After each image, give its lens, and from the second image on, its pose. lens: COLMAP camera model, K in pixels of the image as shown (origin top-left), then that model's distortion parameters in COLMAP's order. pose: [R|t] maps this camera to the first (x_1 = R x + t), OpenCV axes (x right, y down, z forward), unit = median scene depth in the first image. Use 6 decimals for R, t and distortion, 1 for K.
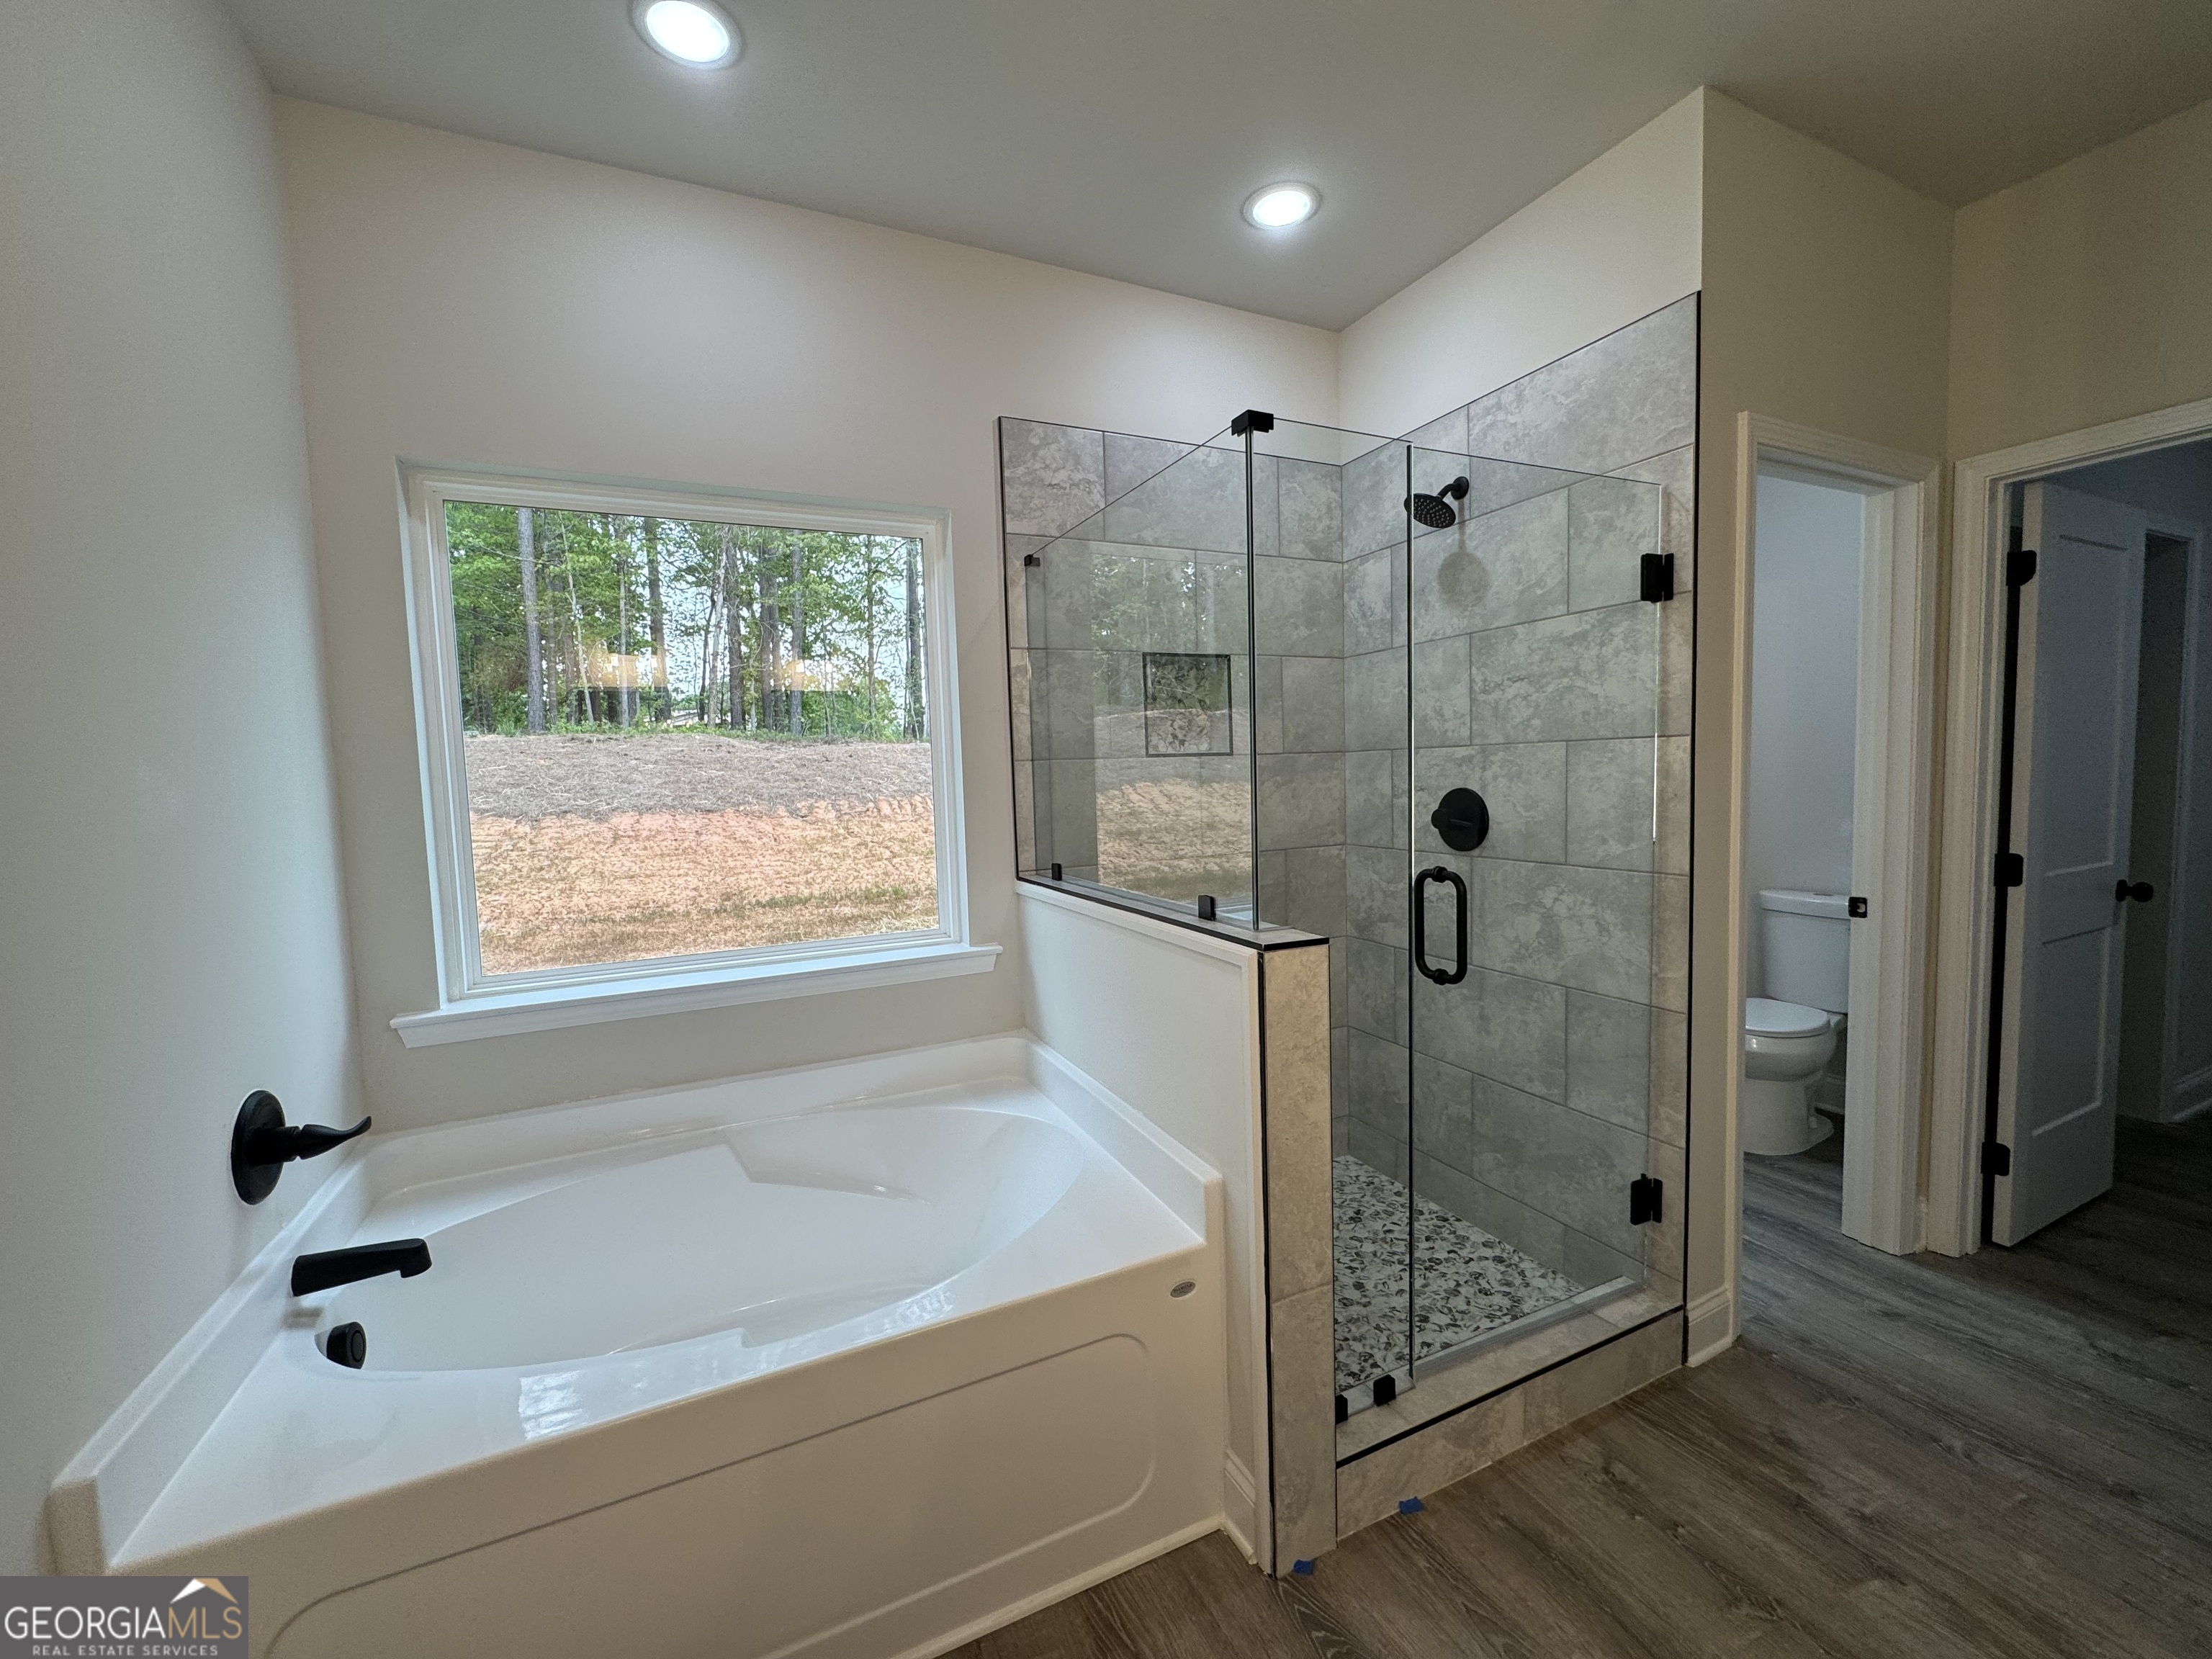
lens RADIAL K [[877.3, 0, 1104.7], [0, 877.3, 833.8], [0, 0, 1]] dist [-0.003578, 0.000123]
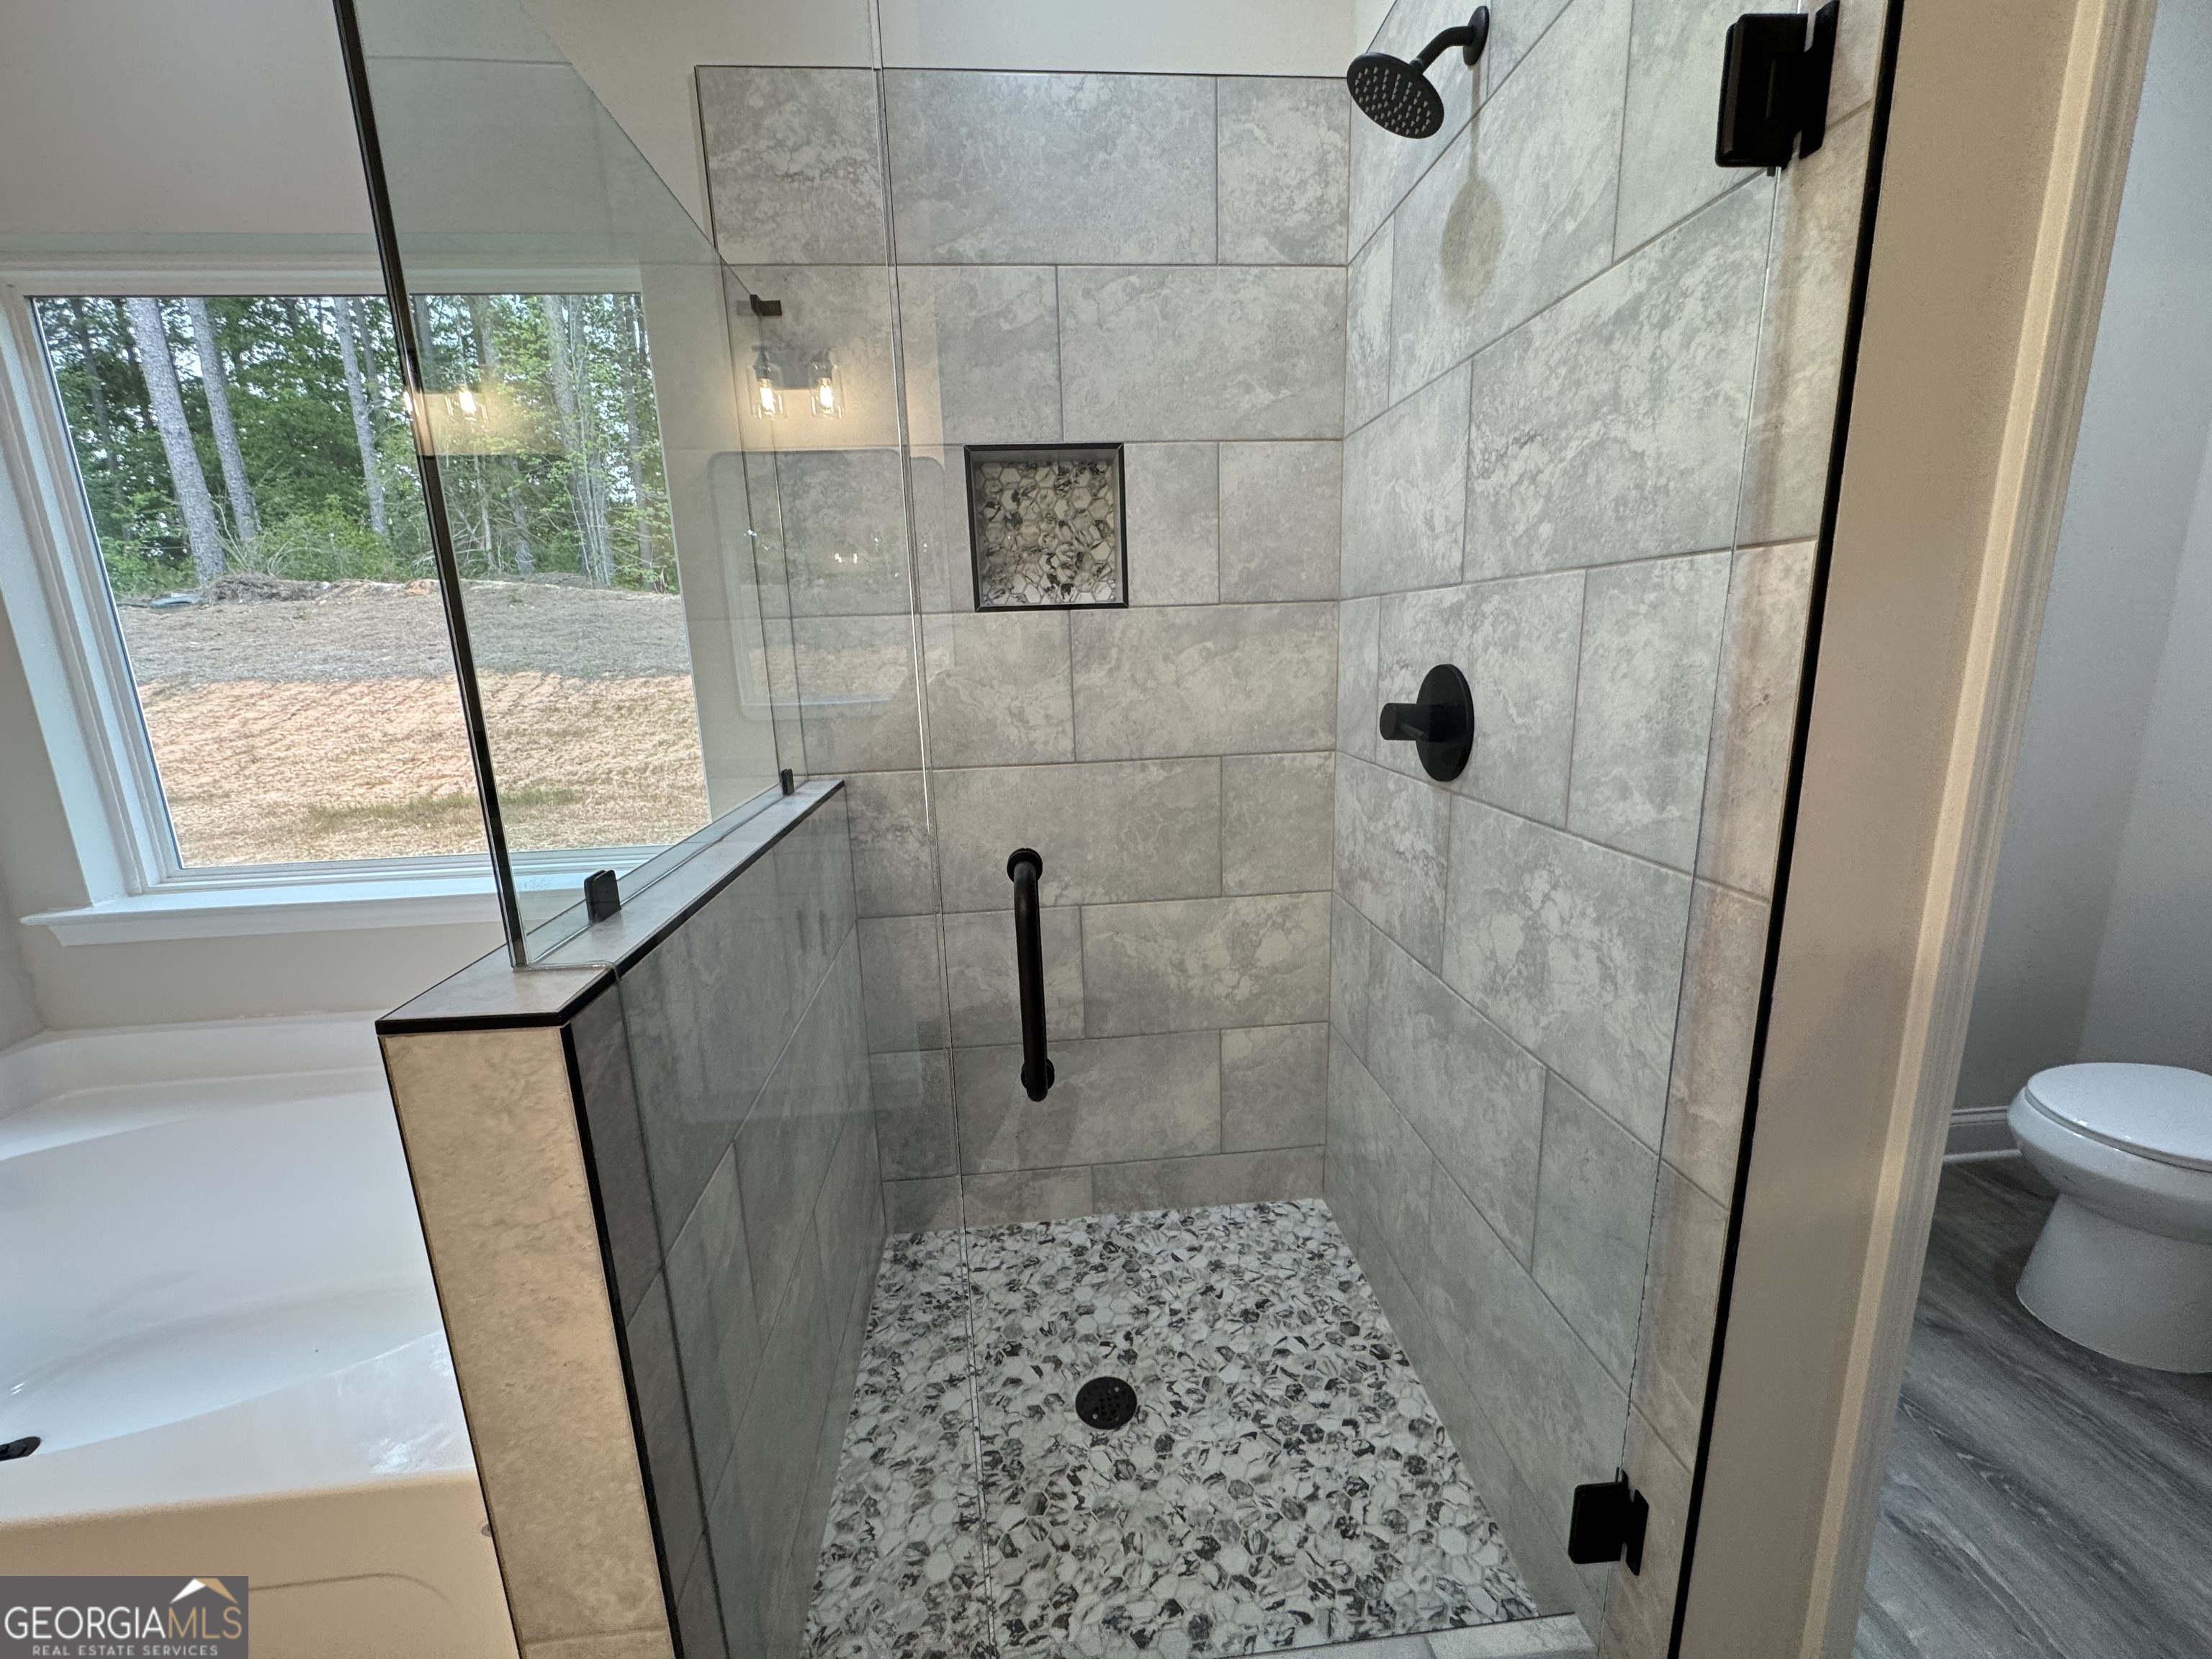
lens RADIAL K [[882.1, 0, 1104.6], [0, 882.1, 831.5], [0, 0, 1]] dist [-0.002460, 0.000133]
pose [[0.940545, 0.074595, -0.331377, 0.427923], [-0.022796, 0.987250, 0.157534, -0.033953], [0.338903, -0.140614, 0.930254, 0.438380]]
